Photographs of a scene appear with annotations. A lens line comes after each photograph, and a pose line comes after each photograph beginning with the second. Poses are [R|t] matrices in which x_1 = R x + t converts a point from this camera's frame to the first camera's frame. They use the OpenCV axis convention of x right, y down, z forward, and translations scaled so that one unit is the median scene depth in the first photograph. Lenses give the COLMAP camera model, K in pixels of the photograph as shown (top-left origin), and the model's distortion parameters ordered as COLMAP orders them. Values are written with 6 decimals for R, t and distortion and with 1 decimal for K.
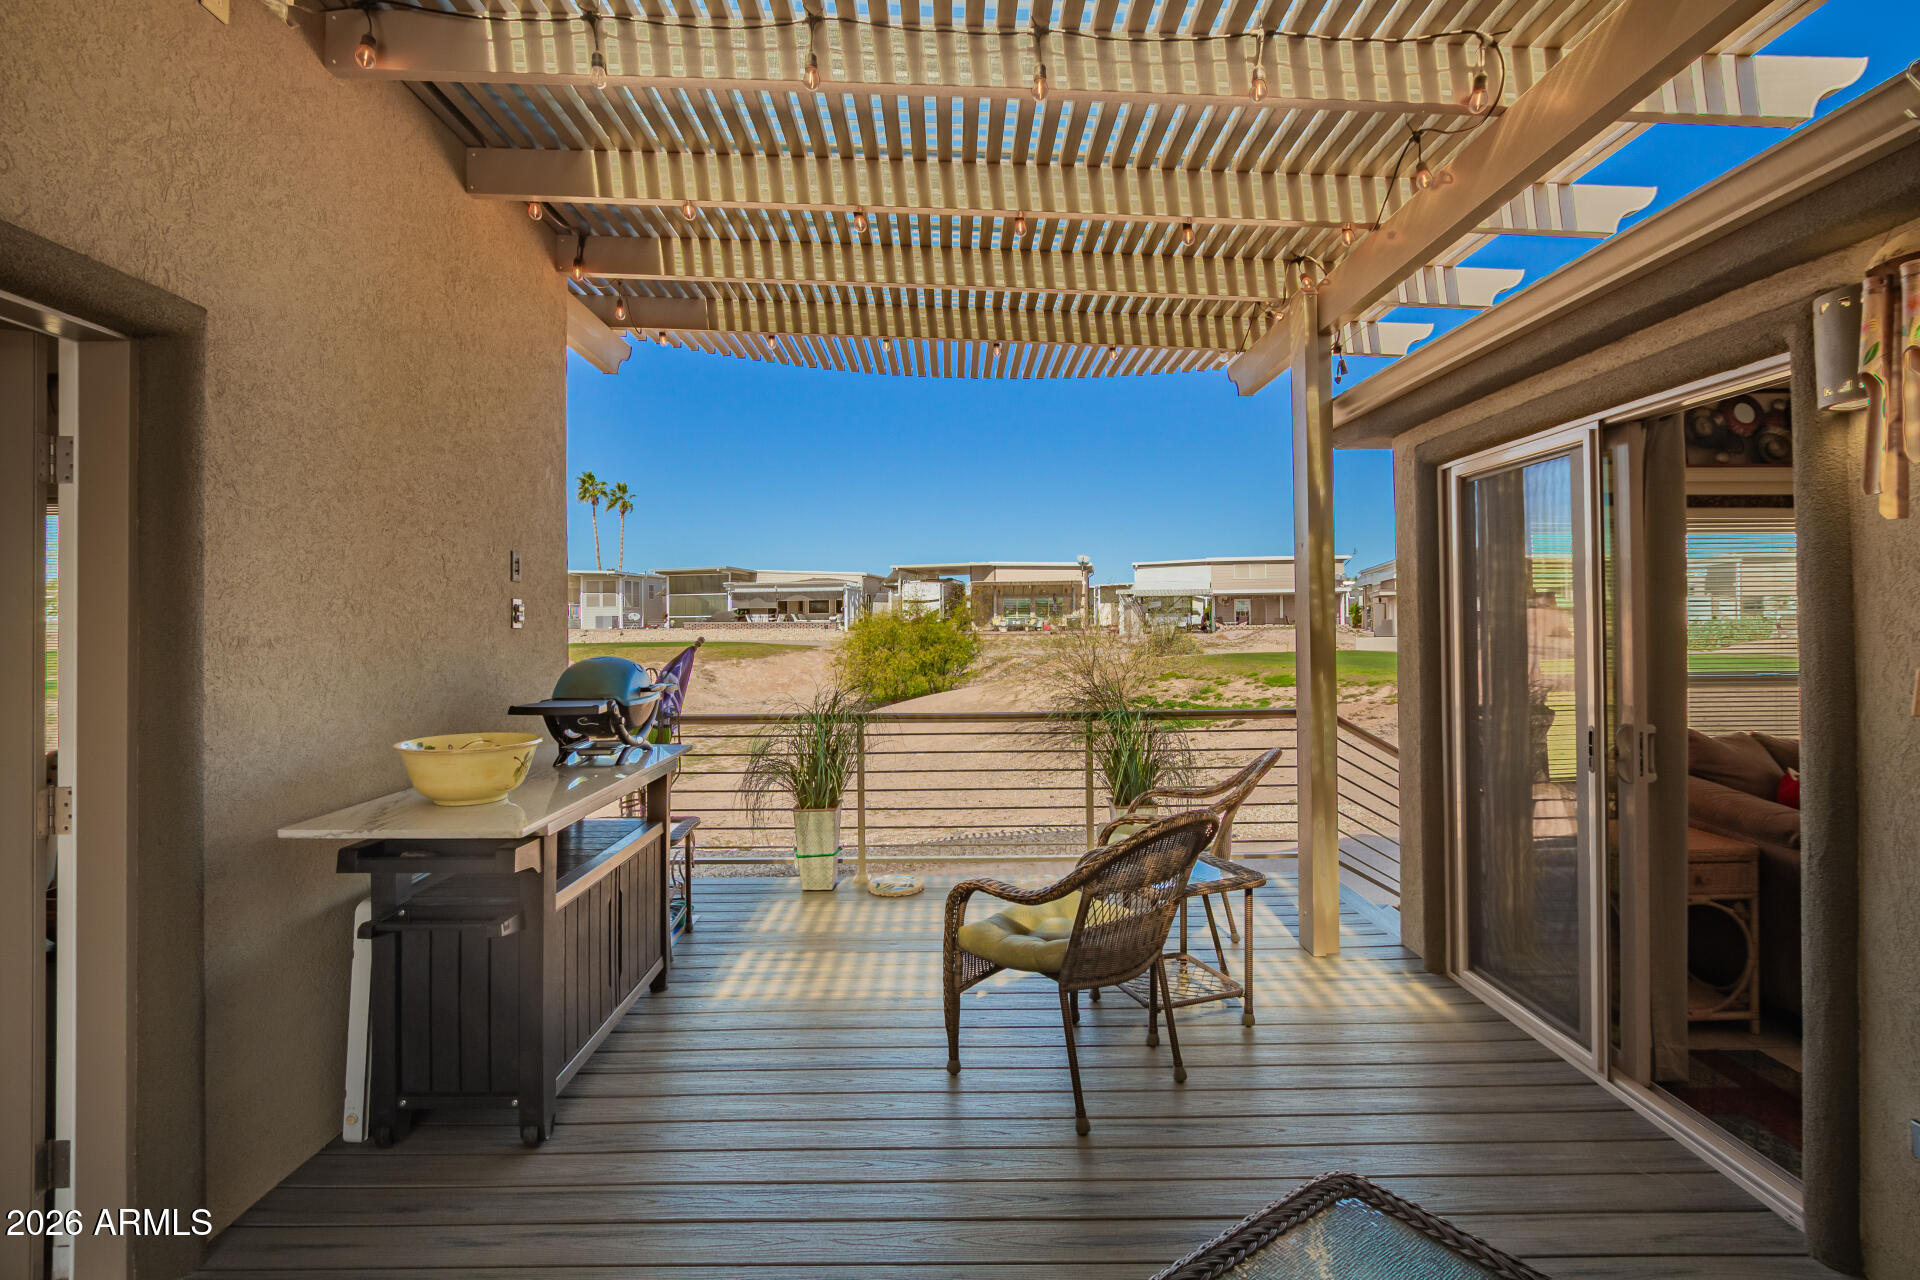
lens RADIAL K [[893.1, 0, 956.7], [0, 893.1, 620.7], [0, 0, 1]] dist [0.002068, 0.000306]
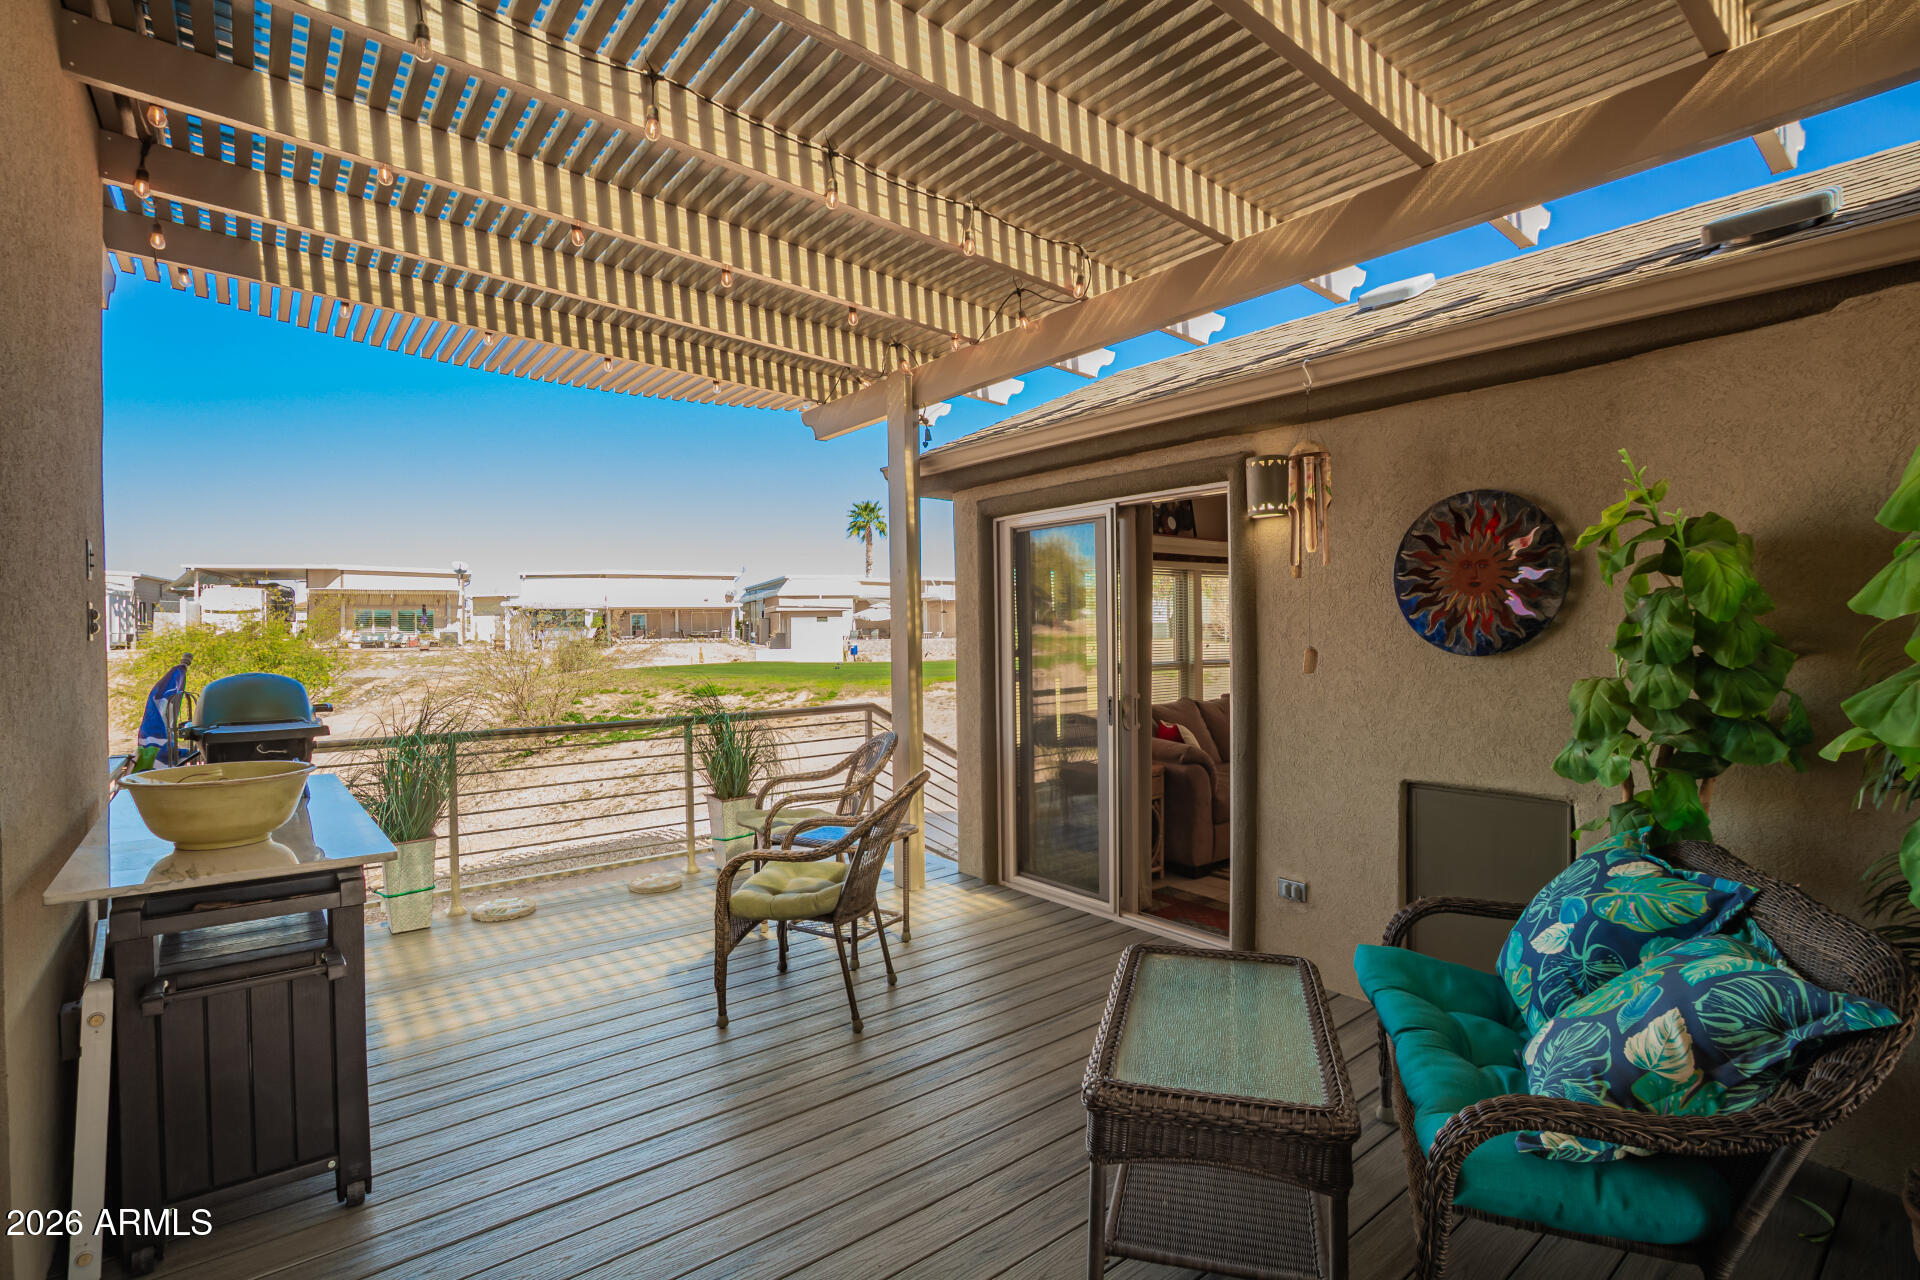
lens RADIAL K [[893.4, 0, 960.0], [0, 893.4, 640.0], [0, 0, 1]] dist [-0.036565, 0.016856]
pose [[0.785099, -0.006618, 0.619334, -0.300436], [0.003102, 0.999972, 0.006753, 0.004785], [-0.619362, -0.003381, 0.785098, -0.044939]]
